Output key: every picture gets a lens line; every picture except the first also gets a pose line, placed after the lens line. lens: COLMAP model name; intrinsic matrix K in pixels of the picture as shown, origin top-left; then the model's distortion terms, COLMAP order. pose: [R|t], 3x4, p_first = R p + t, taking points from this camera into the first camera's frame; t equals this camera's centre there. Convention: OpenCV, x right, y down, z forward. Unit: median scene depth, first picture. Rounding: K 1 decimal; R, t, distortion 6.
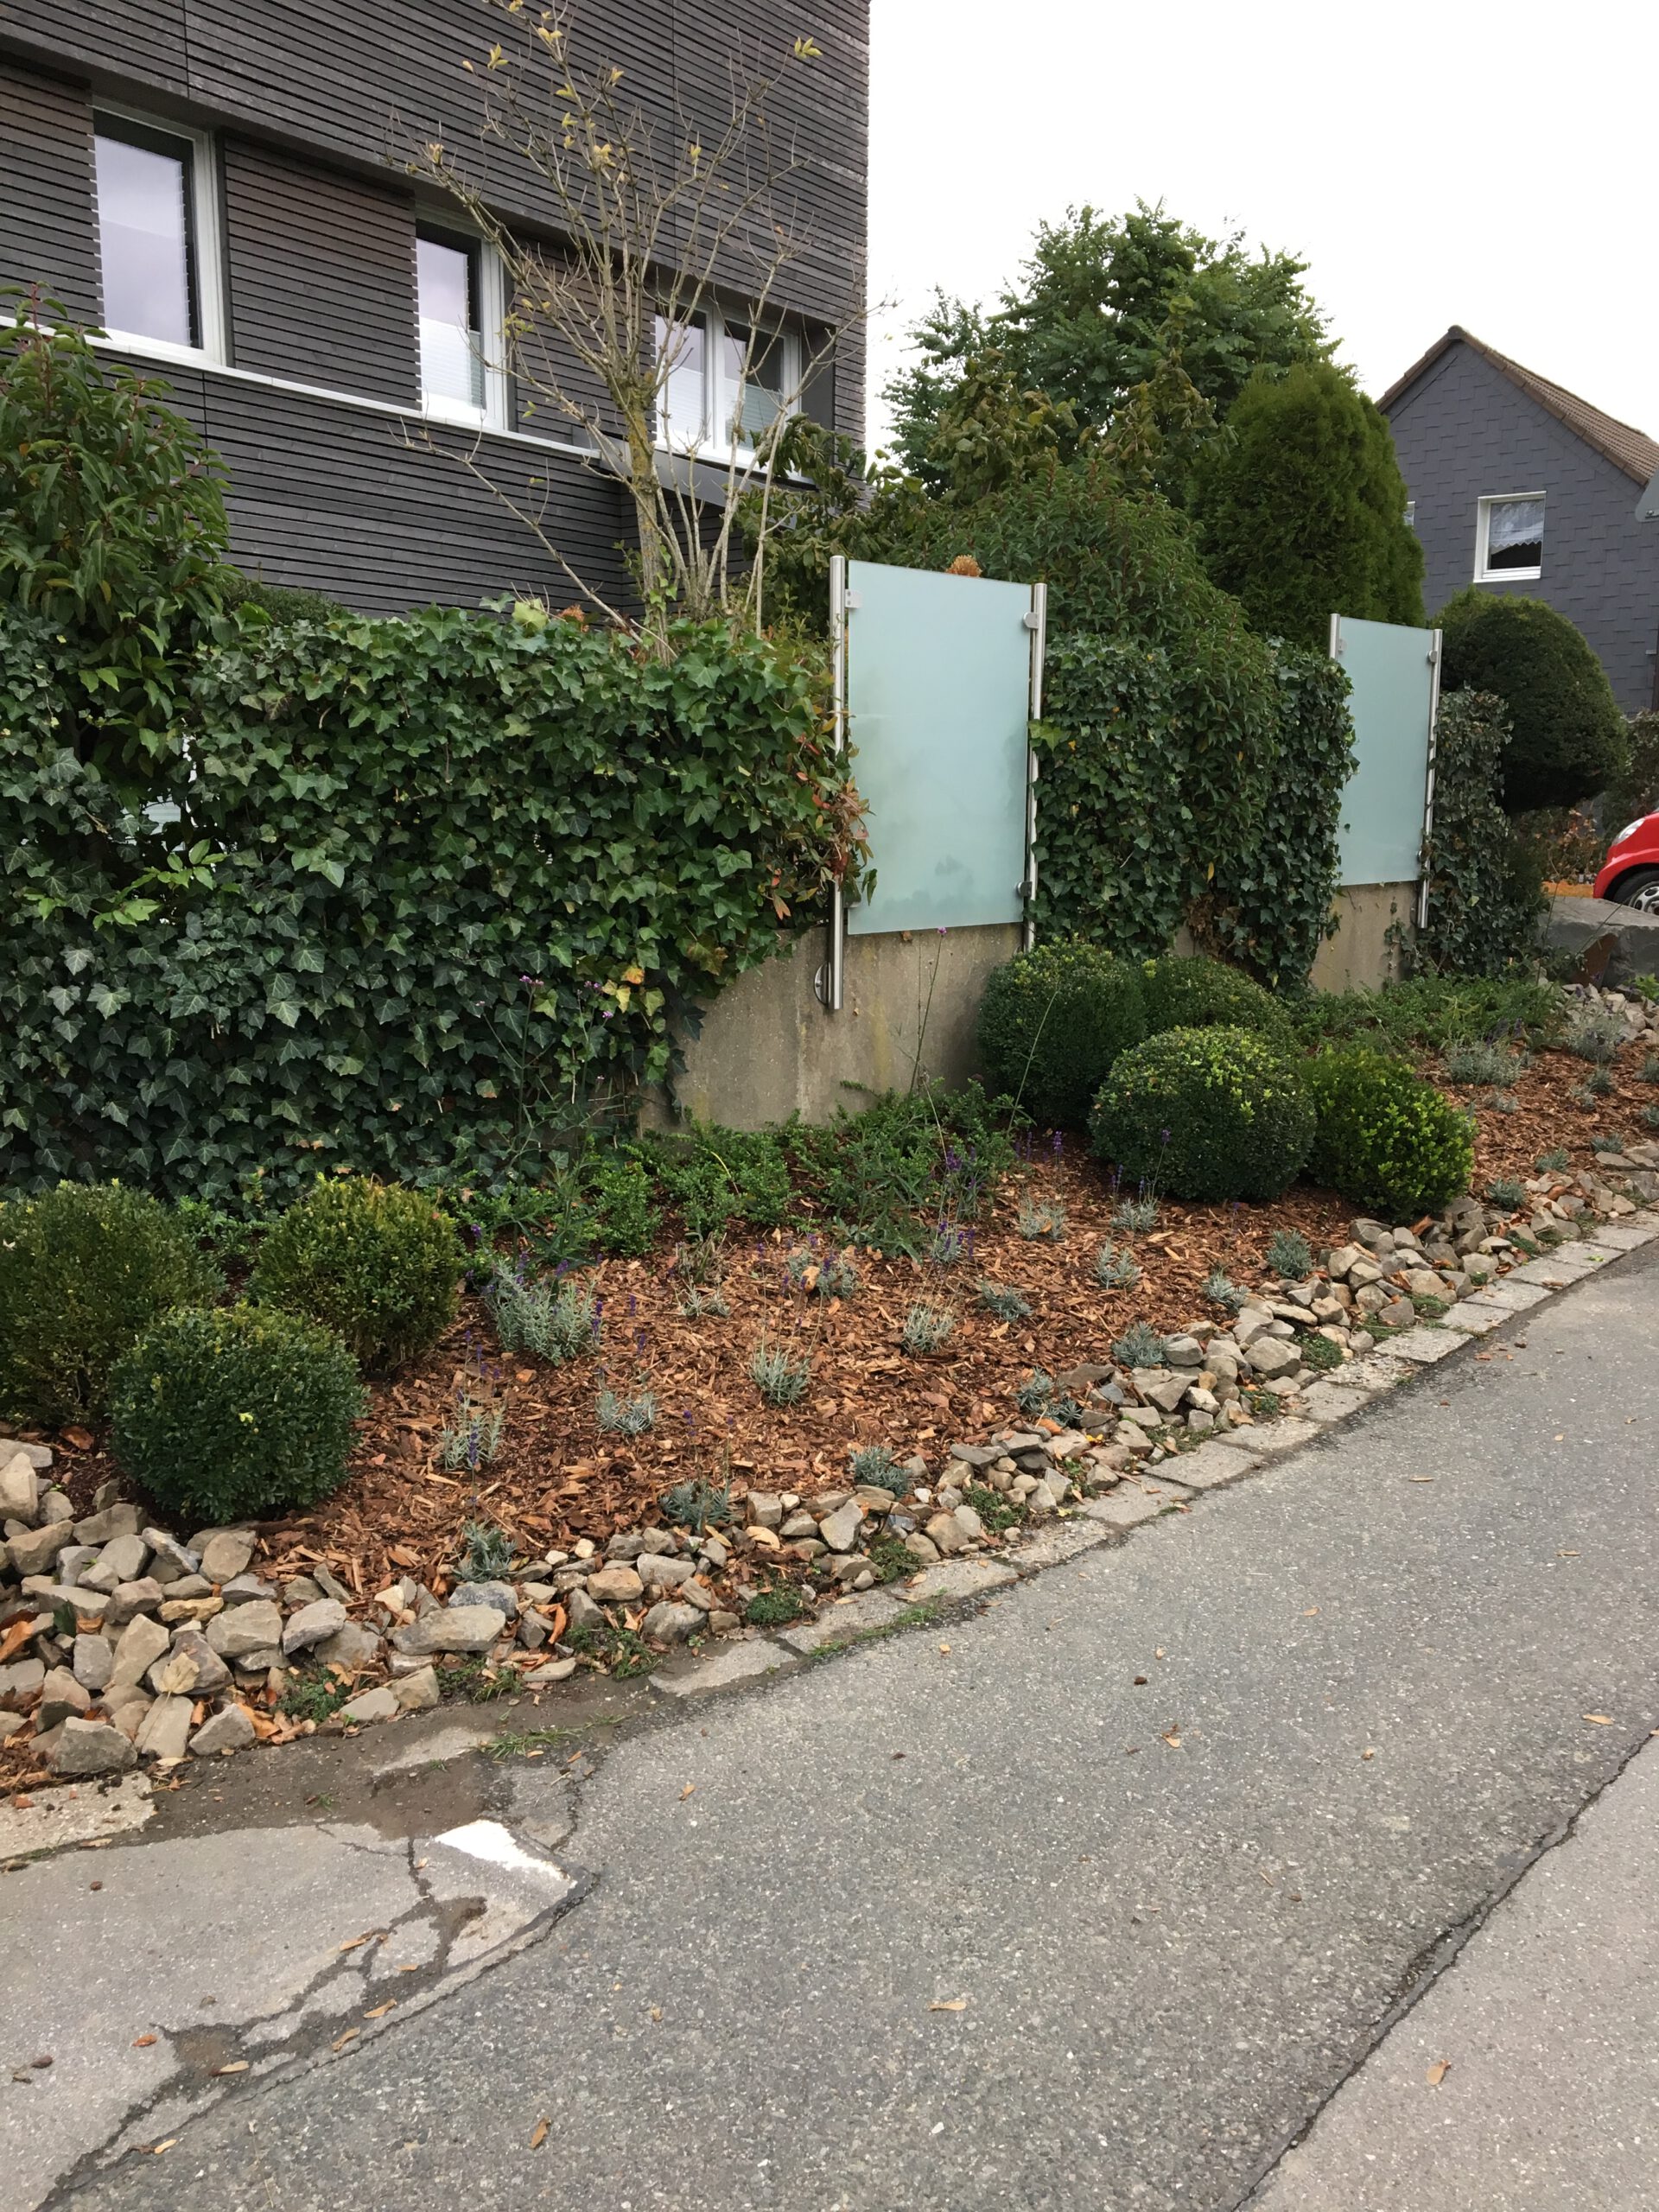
lens RADIAL K [[1848.3, 0, 826.1], [0, 1848.3, 1086.3], [0, 0, 1]] dist [0.074704, -0.098961]
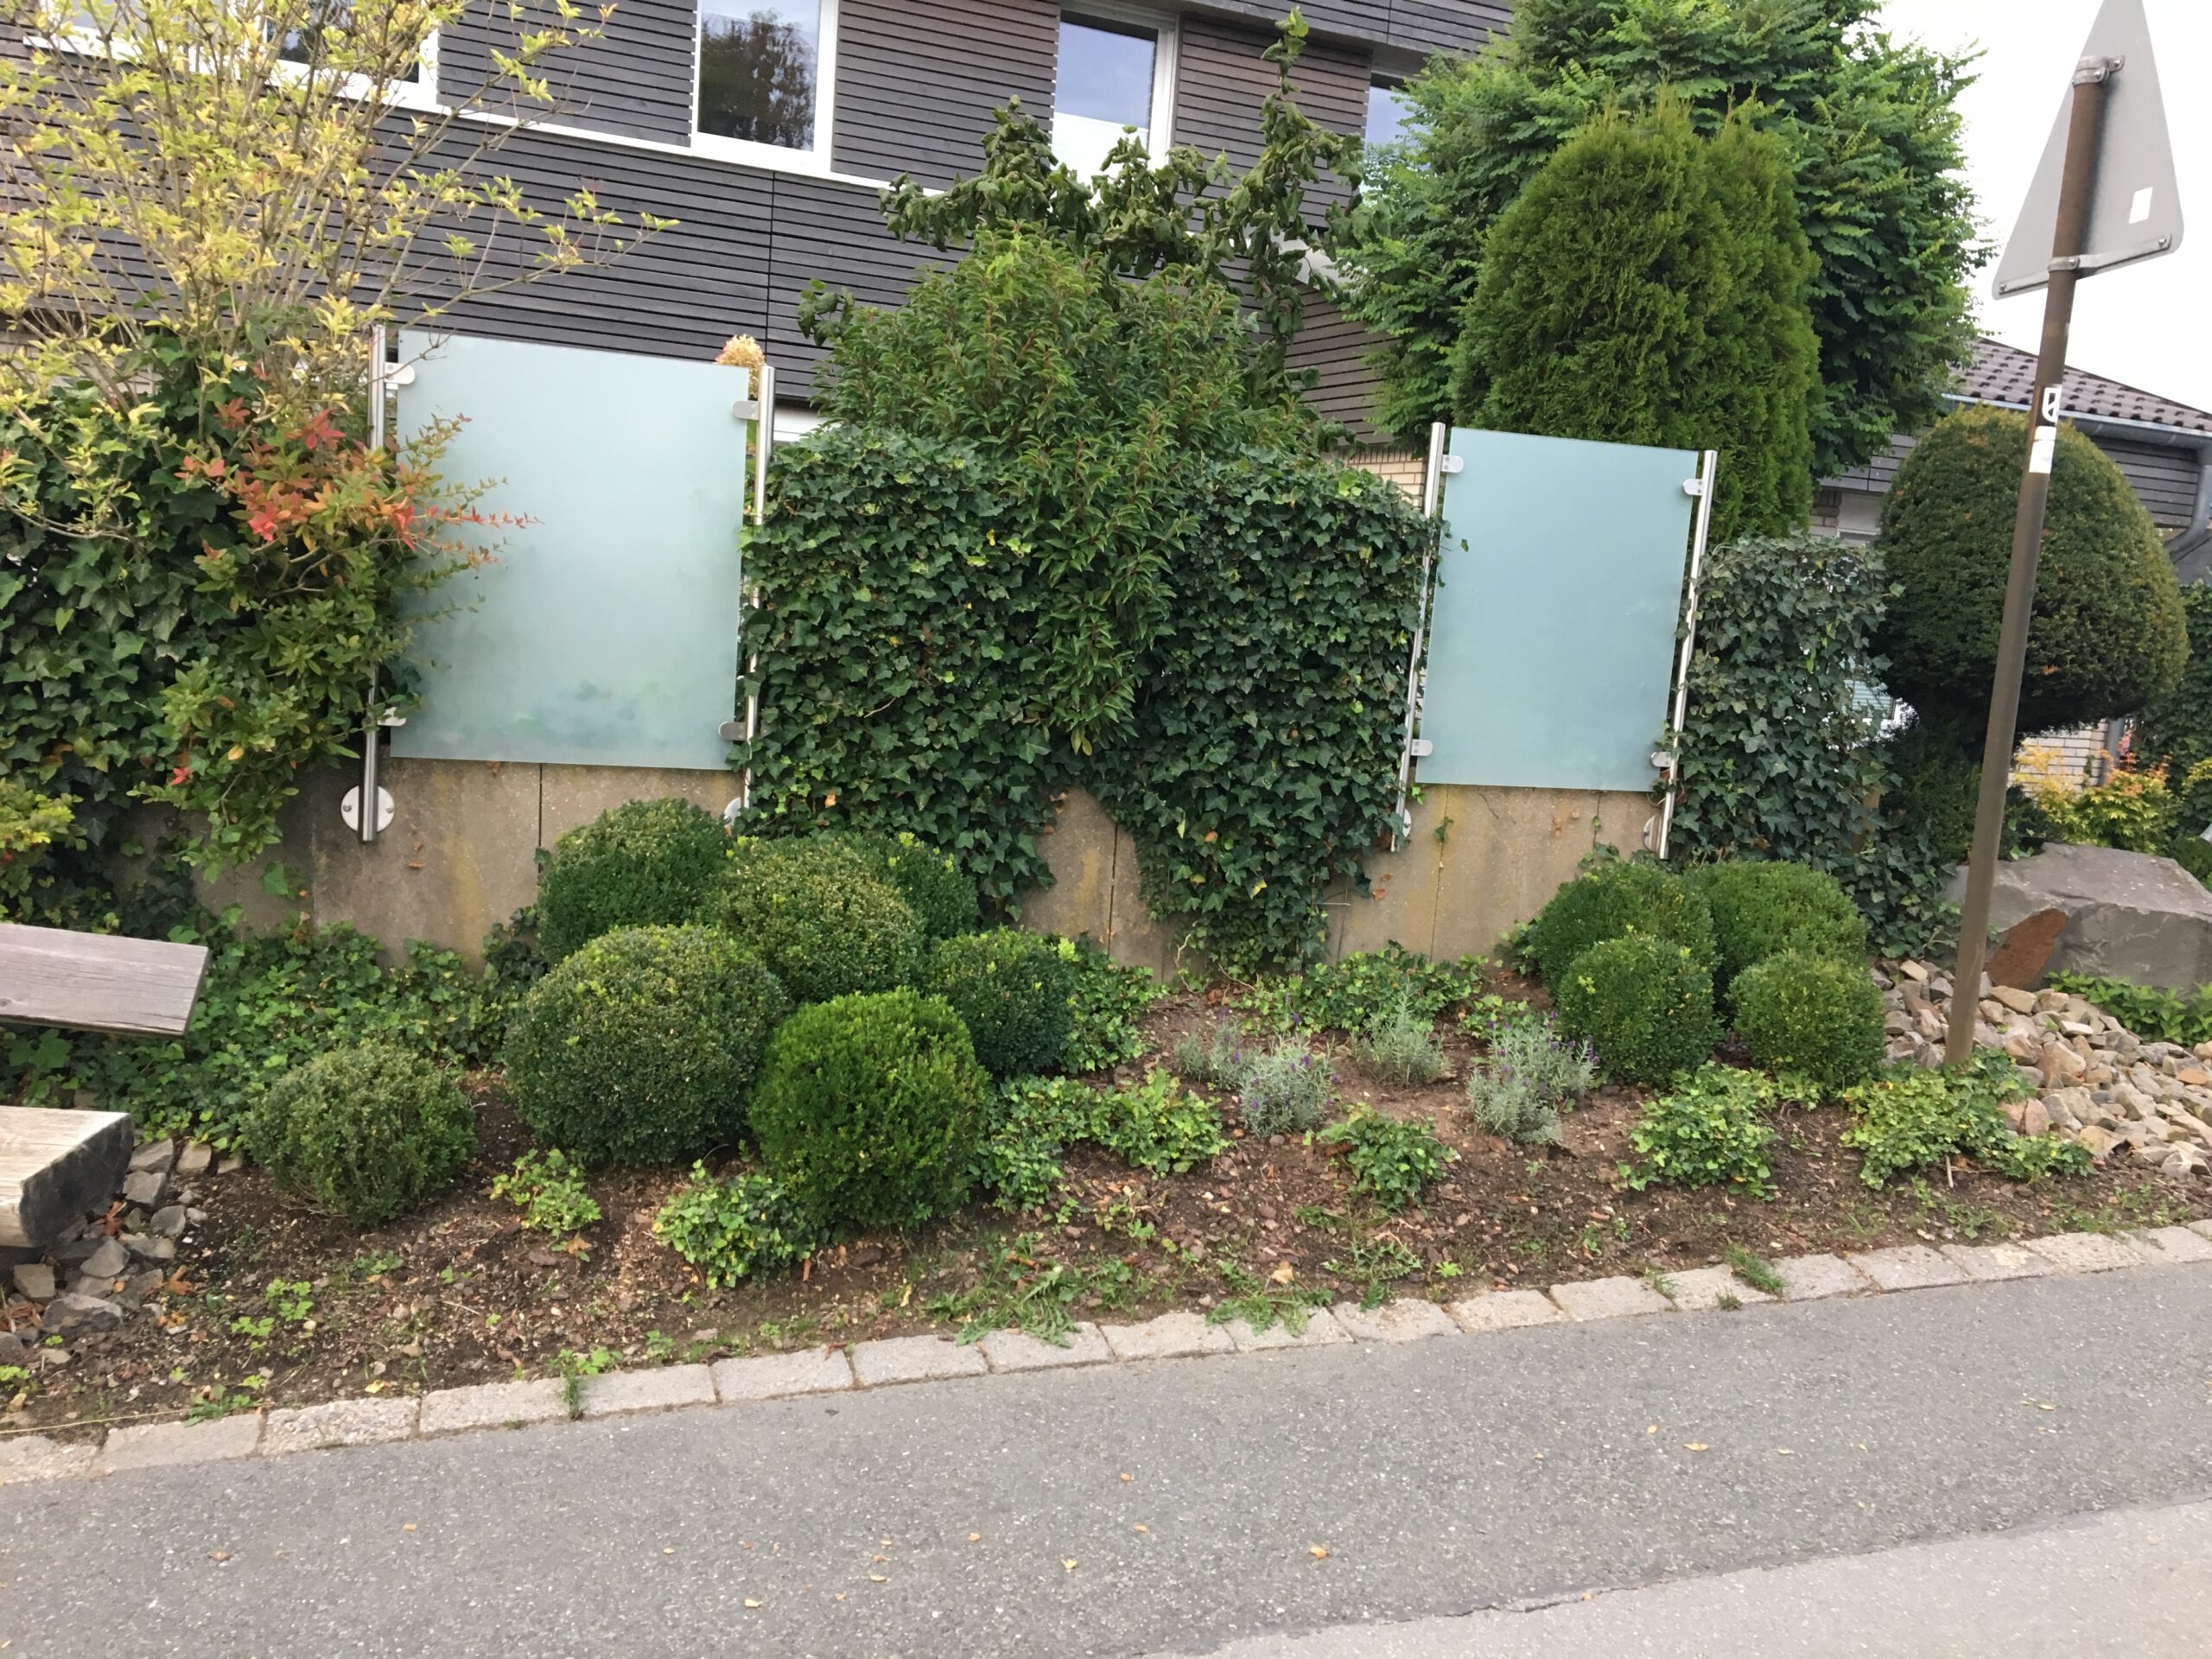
lens RADIAL K [[1848.3, 0, 1103.8], [0, 1848.3, 814.2], [0, 0, 1]] dist [0.074704, -0.098961]
pose [[0.866570, 0.128132, -0.482327, 0.449223], [-0.147939, 0.988992, -0.003064, -0.062799], [0.476625, 0.074010, 0.875986, 0.245403]]
